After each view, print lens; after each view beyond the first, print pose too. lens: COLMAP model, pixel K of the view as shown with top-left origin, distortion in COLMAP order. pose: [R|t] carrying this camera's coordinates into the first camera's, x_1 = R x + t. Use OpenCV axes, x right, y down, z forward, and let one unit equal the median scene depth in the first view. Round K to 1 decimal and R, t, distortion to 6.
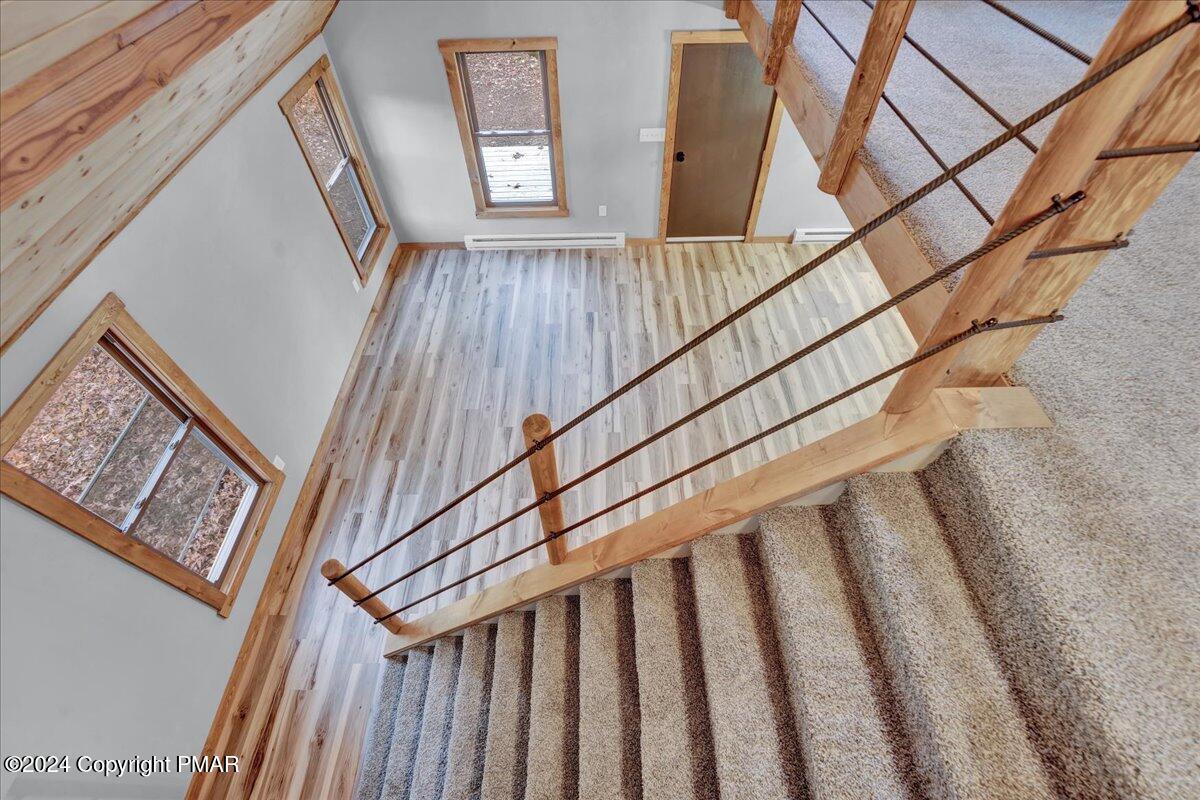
lens RADIAL K [[529.9, 0, 601.4], [0, 529.9, 398.1], [0, 0, 1]] dist [-0.019714, -0.000211]
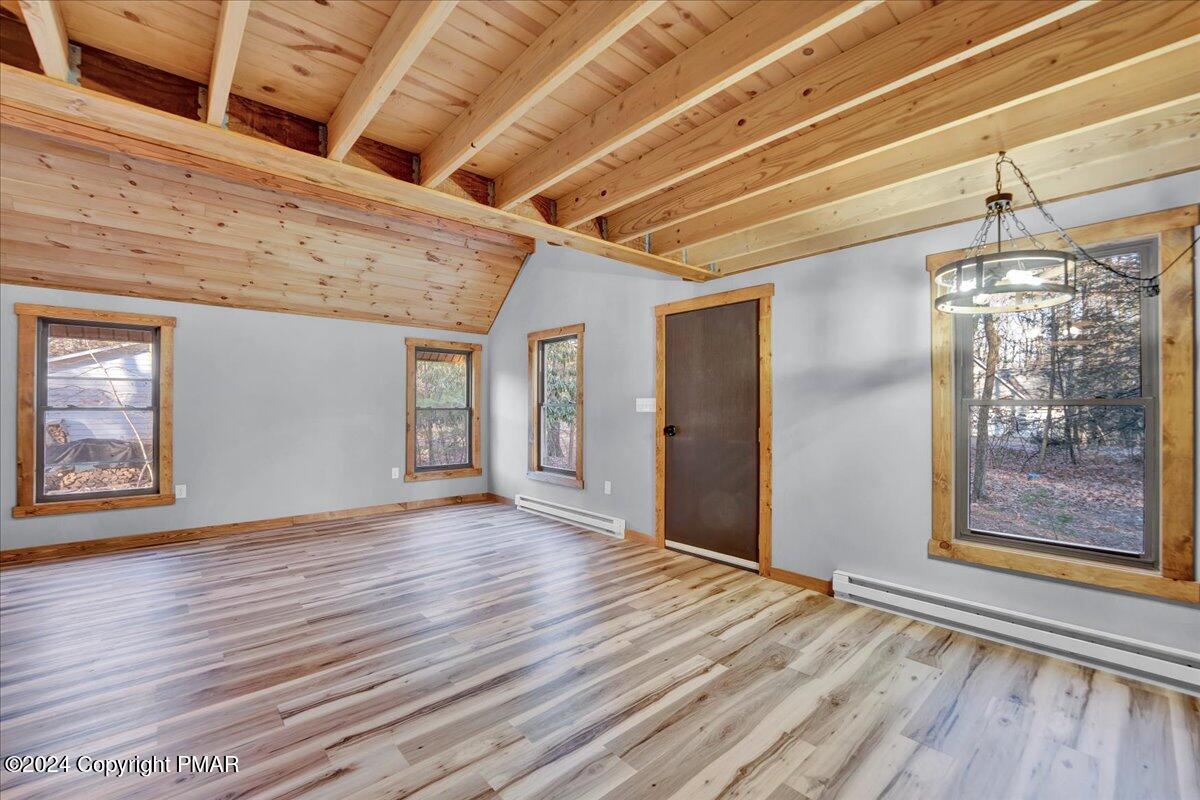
lens RADIAL K [[497.6, 0, 597.5], [0, 497.6, 405.4], [0, 0, 1]] dist [-0.028585, 0.003014]
pose [[0.654304, 0.012717, -0.756125, 0.632435], [-0.594613, 0.626428, -0.504006, -0.008332], [0.467248, 0.779375, 0.417436, 0.541831]]
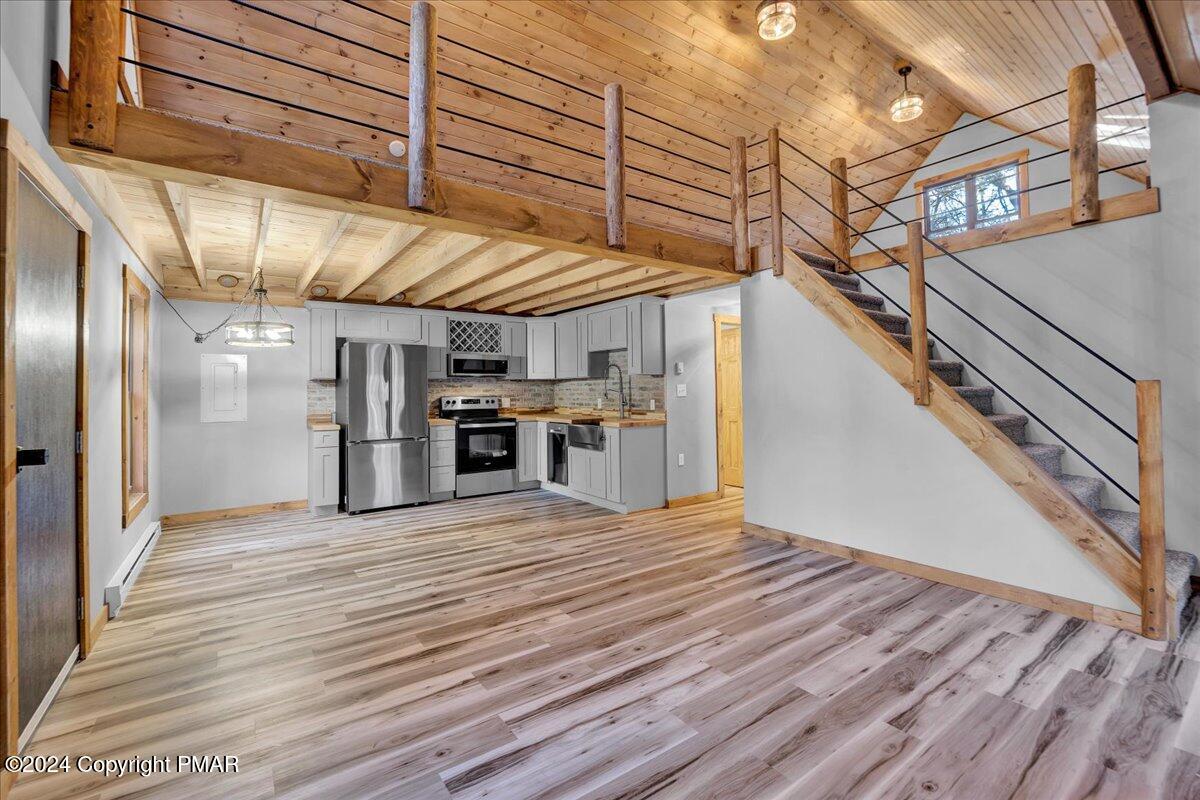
lens RADIAL K [[514.2, 0, 606.5], [0, 514.2, 378.6], [0, 0, 1]] dist [-0.023720, -0.000112]
pose [[-0.575136, 0.041148, 0.817023, -0.305916], [0.647790, 0.632834, 0.424134, -0.356624], [-0.499587, 0.773193, -0.390621, 0.838849]]
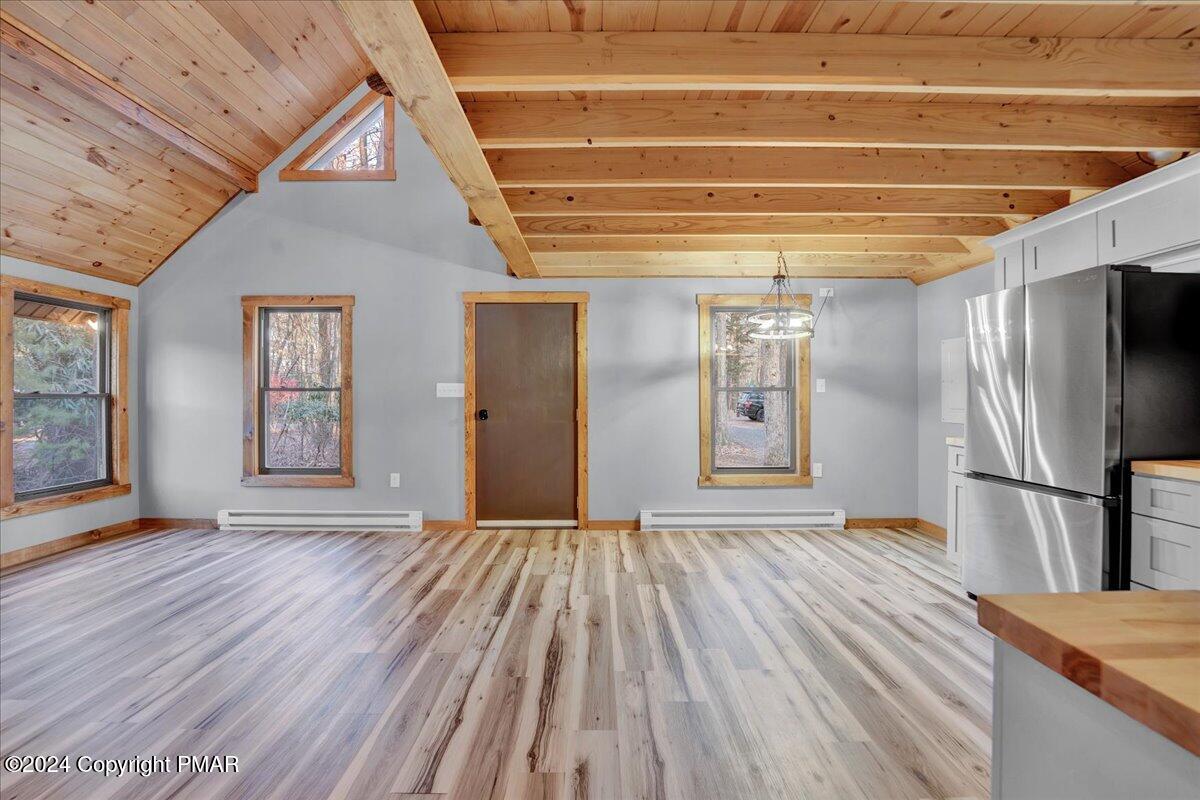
lens RADIAL K [[497.6, 0, 600.4], [0, 497.6, 394.3], [0, 0, 1]] dist [-0.028585, 0.003014]
pose [[0.999891, 0.013517, -0.005907, 0.327328], [-0.013092, 0.628668, -0.777564, 0.155240], [-0.006796, 0.777556, 0.628777, 0.419809]]
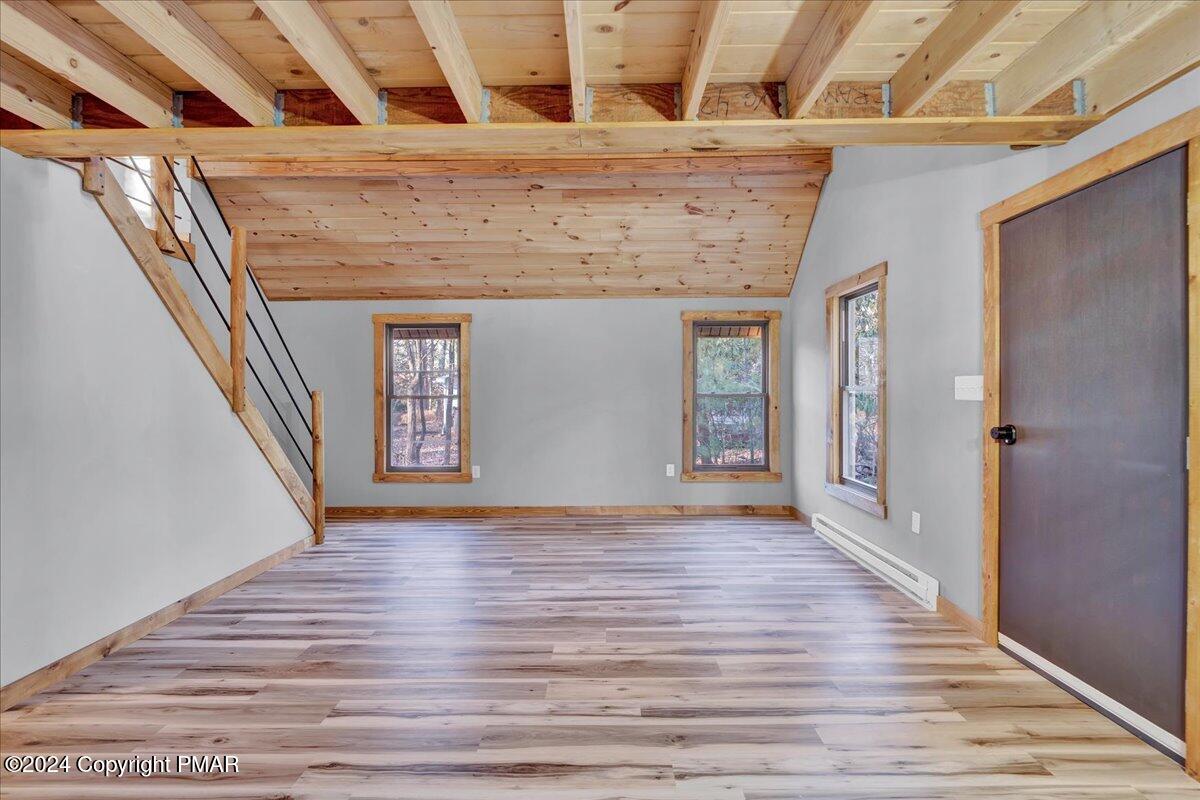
lens RADIAL K [[578.9, 0, 597.4], [0, 578.9, 397.3], [0, 0, 1]] dist [-0.011221, -0.000677]
pose [[-0.025091, 0.020952, -0.999466, 0.616370], [-0.772882, 0.633708, 0.032687, -0.202982], [0.634054, 0.773289, 0.000294, 0.699348]]
